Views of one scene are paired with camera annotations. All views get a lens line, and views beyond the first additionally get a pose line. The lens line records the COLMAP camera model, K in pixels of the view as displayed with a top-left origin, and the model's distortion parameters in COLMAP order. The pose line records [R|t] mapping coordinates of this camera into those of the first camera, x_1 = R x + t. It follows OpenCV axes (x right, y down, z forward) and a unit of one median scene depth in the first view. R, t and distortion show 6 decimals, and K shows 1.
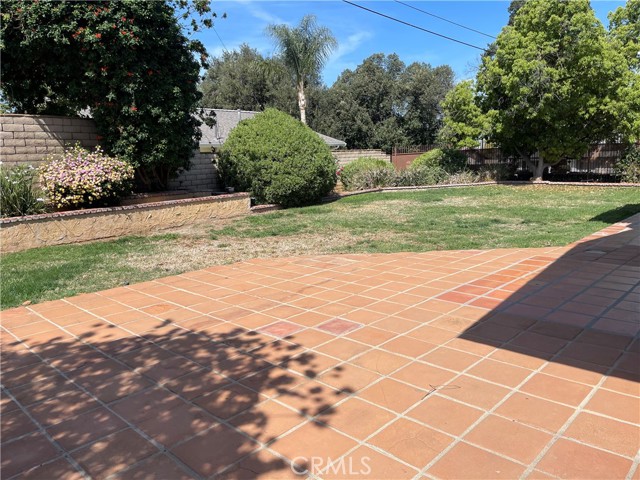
lens RADIAL K [[485.0, 0, 320.0], [0, 485.0, 240.0], [0, 0, 1]] dist [0.002693, 0.000987]
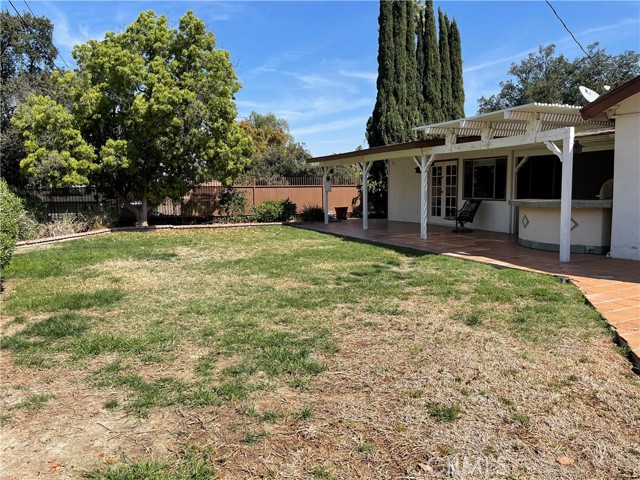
lens RADIAL K [[485.0, 0, 320.0], [0, 485.0, 240.0], [0, 0, 1]] dist [0.002693, 0.000987]
pose [[0.405722, -0.069181, 0.911374, -0.228021], [0.151463, 0.988434, 0.007603, -0.057261], [-0.901359, 0.134955, 0.411508, 0.370267]]
